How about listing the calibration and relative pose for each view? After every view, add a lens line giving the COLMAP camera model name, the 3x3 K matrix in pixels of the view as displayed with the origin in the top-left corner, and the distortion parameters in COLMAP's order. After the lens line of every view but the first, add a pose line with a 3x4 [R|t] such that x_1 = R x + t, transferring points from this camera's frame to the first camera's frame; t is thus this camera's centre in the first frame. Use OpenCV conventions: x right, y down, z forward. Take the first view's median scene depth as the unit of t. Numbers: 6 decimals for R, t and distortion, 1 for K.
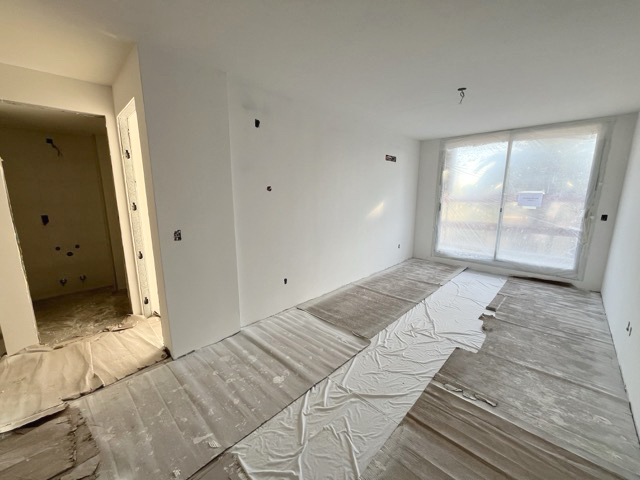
lens RADIAL K [[258.0, 0, 319.4], [0, 258.0, 239.6], [0, 0, 1]] dist [0.000459, -0.000072]
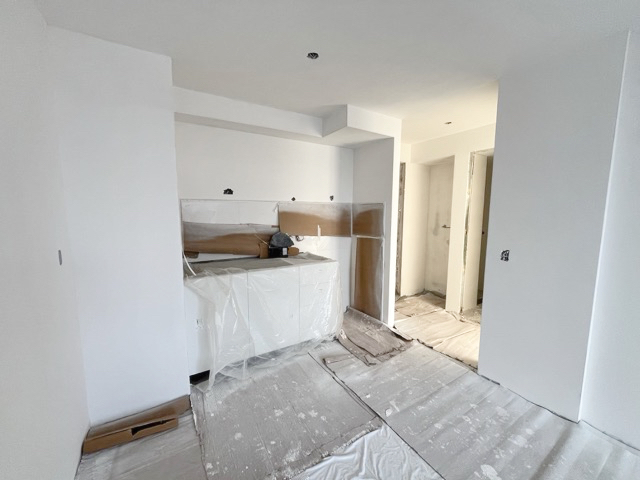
lens RADIAL K [[258.0, 0, 319.6], [0, 258.0, 239.2], [0, 0, 1]] dist [0.000459, -0.000072]
pose [[-0.235356, 0.110309, -0.965629, 0.588344], [-0.183770, 0.970566, 0.155663, -0.106914], [0.954377, 0.214090, -0.208157, 0.587919]]
